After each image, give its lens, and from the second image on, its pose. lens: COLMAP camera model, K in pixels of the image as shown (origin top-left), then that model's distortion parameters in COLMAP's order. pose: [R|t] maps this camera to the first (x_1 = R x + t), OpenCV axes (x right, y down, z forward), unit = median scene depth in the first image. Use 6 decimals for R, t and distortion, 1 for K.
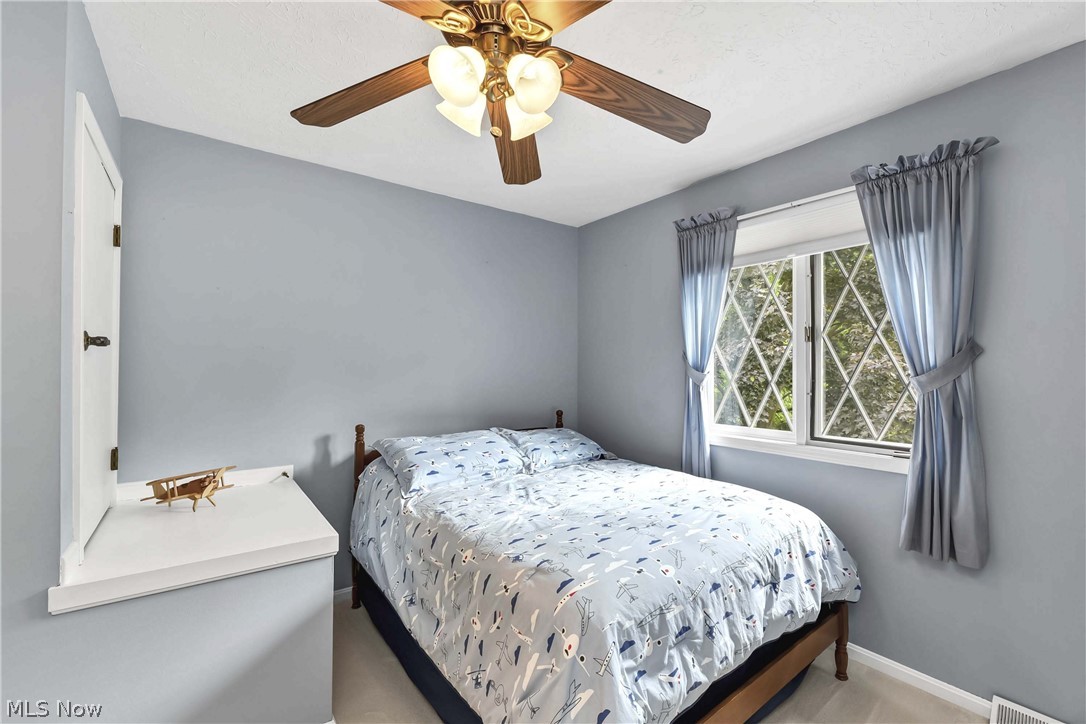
lens RADIAL K [[461.6, 0, 568.5], [0, 461.6, 367.6], [0, 0, 1]] dist [-0.001537, -0.002116]
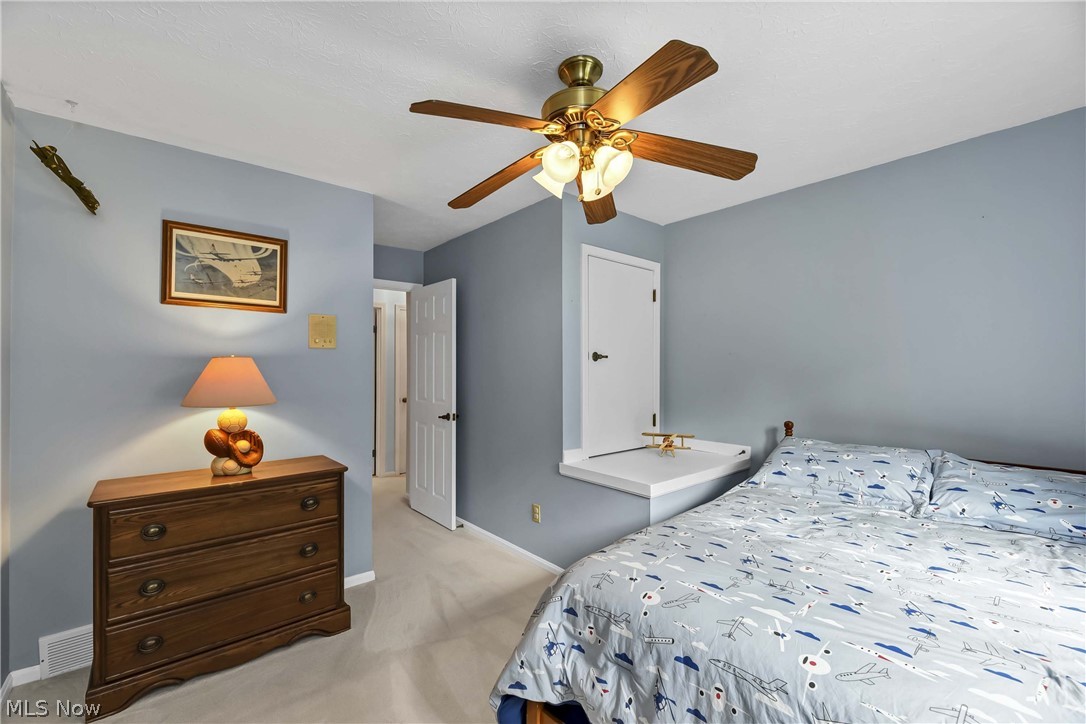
lens RADIAL K [[461.6, 0, 584.2], [0, 461.6, 366.1], [0, 0, 1]] dist [-0.001537, -0.002116]
pose [[0.081887, -0.009016, -0.996601, 0.808457], [0.005849, 0.999946, -0.008565, 0.001166], [0.996624, -0.005128, 0.081935, 0.594450]]
